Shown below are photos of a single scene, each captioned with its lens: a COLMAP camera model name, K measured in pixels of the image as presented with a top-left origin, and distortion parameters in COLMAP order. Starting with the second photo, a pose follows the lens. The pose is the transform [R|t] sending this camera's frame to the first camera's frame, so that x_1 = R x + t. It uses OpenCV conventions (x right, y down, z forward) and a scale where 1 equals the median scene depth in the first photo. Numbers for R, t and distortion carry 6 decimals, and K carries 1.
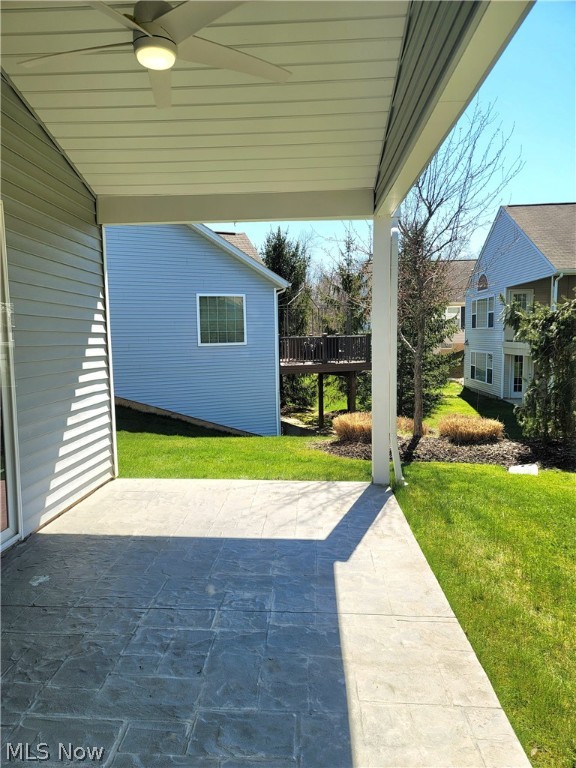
lens RADIAL K [[558.6, 0, 288.3], [0, 558.6, 382.7], [0, 0, 1]] dist [0.088607, -0.085740]
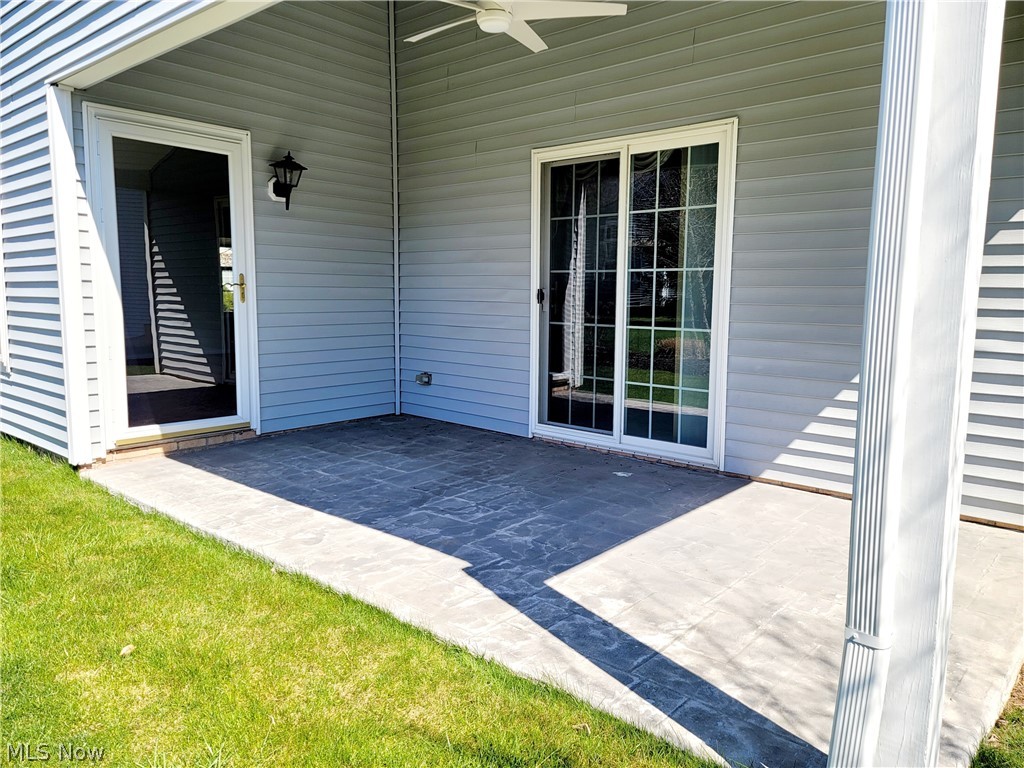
lens RADIAL K [[744.9, 0, 512.0], [0, 744.9, 384.0], [0, 0, 1]] dist [0.088607, -0.085740]
pose [[-0.638700, 0.100883, -0.762814, 0.898136], [-0.066827, 0.980349, 0.185607, -0.103220], [0.766548, 0.169524, -0.619407, 1.866926]]
